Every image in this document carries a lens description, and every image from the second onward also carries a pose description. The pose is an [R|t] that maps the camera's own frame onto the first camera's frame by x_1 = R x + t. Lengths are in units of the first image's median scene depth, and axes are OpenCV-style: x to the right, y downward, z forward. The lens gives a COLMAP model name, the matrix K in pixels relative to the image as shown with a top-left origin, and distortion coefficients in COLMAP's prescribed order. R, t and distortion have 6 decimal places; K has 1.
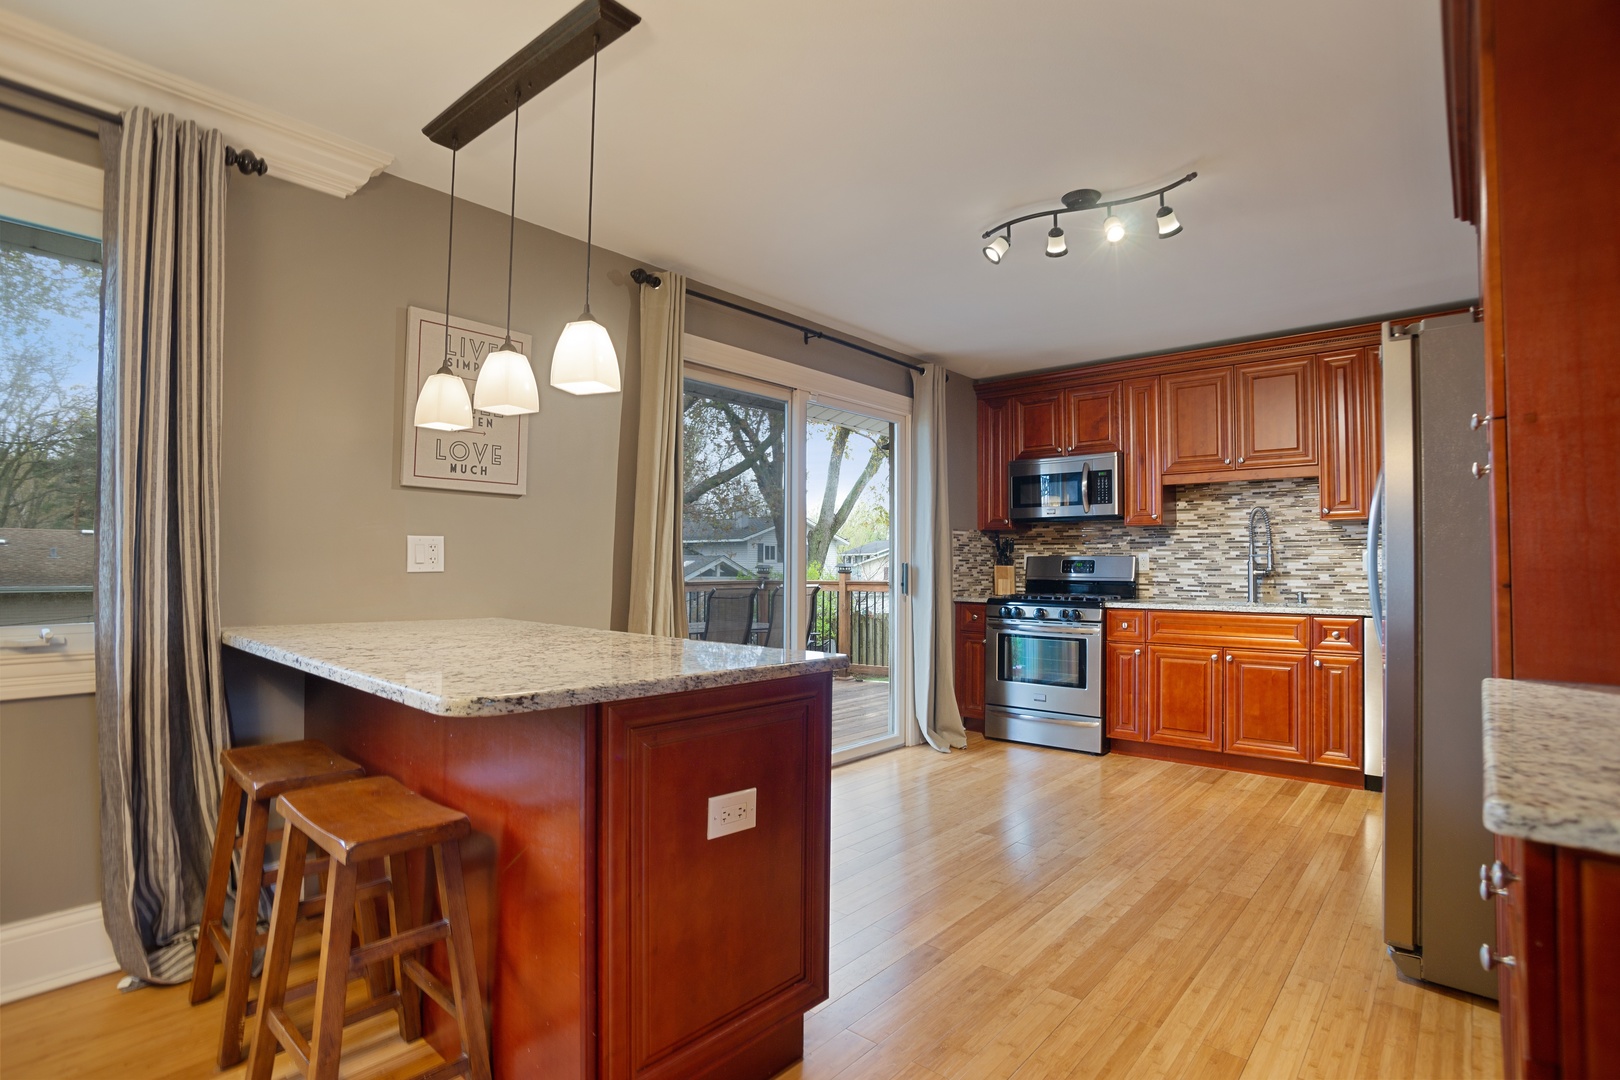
lens RADIAL K [[803.1, 0, 823.2], [0, 803.1, 549.0], [0, 0, 1]] dist [-0.033117, 0.001855]
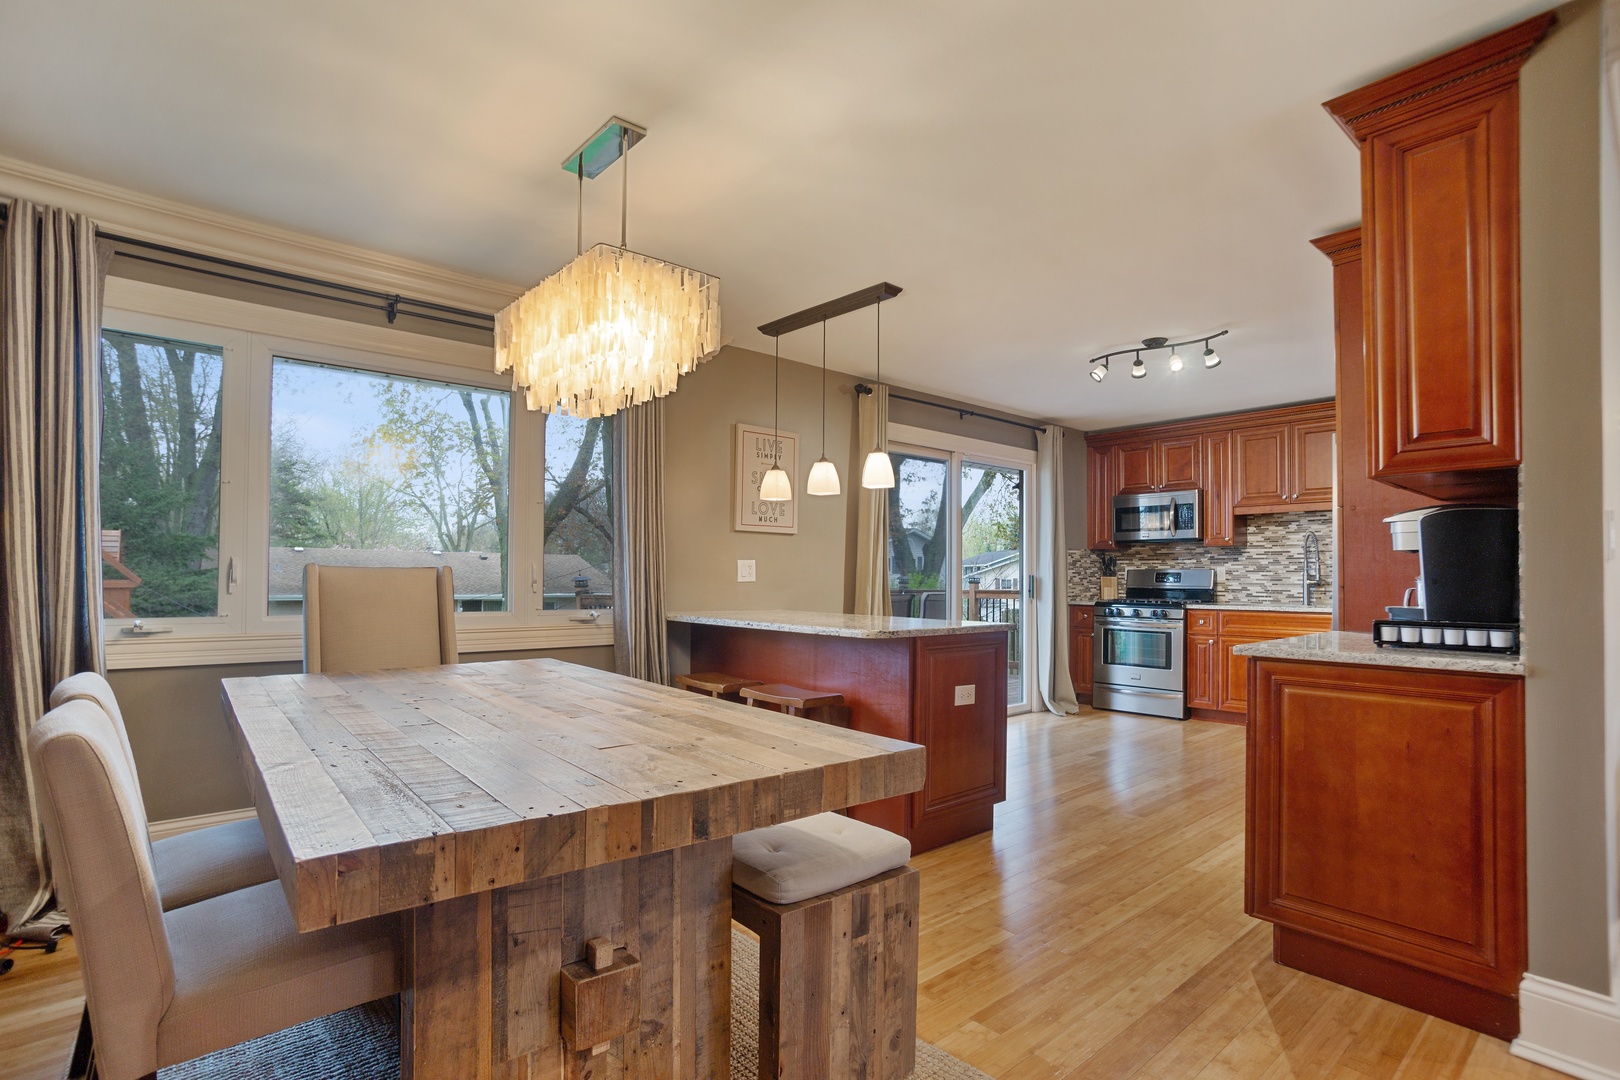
lens RADIAL K [[773.8, 0, 843.6], [0, 773.8, 570.3], [0, 0, 1]] dist [-0.006176, -0.000248]
pose [[0.992957, -0.002088, -0.118458, -0.059220], [0.003643, 0.999910, 0.012917, -0.008590], [0.118421, -0.013258, 0.992875, -0.335146]]
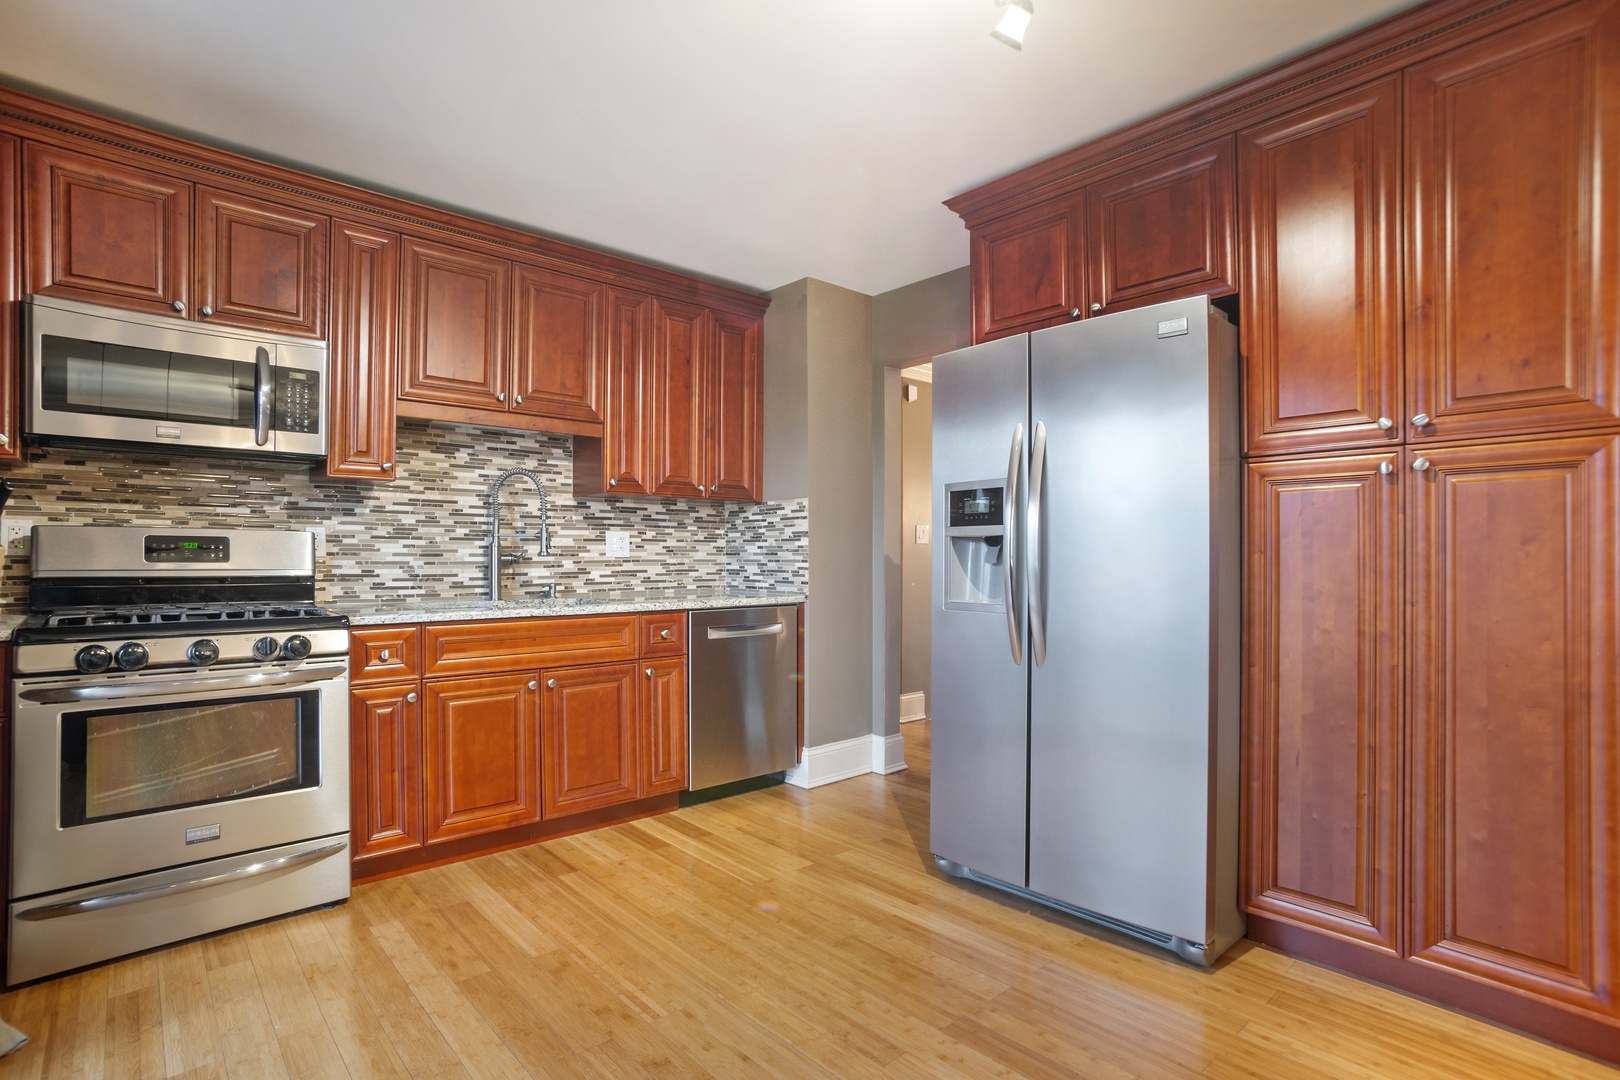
lens RADIAL K [[803.1, 0, 815.3], [0, 803.1, 550.4], [0, 0, 1]] dist [-0.033117, 0.001855]
pose [[0.126369, 0.002263, 0.991981, -0.138438], [-0.025825, 0.999666, 0.001009, 0.013814], [-0.991647, -0.025746, 0.126385, 0.623567]]
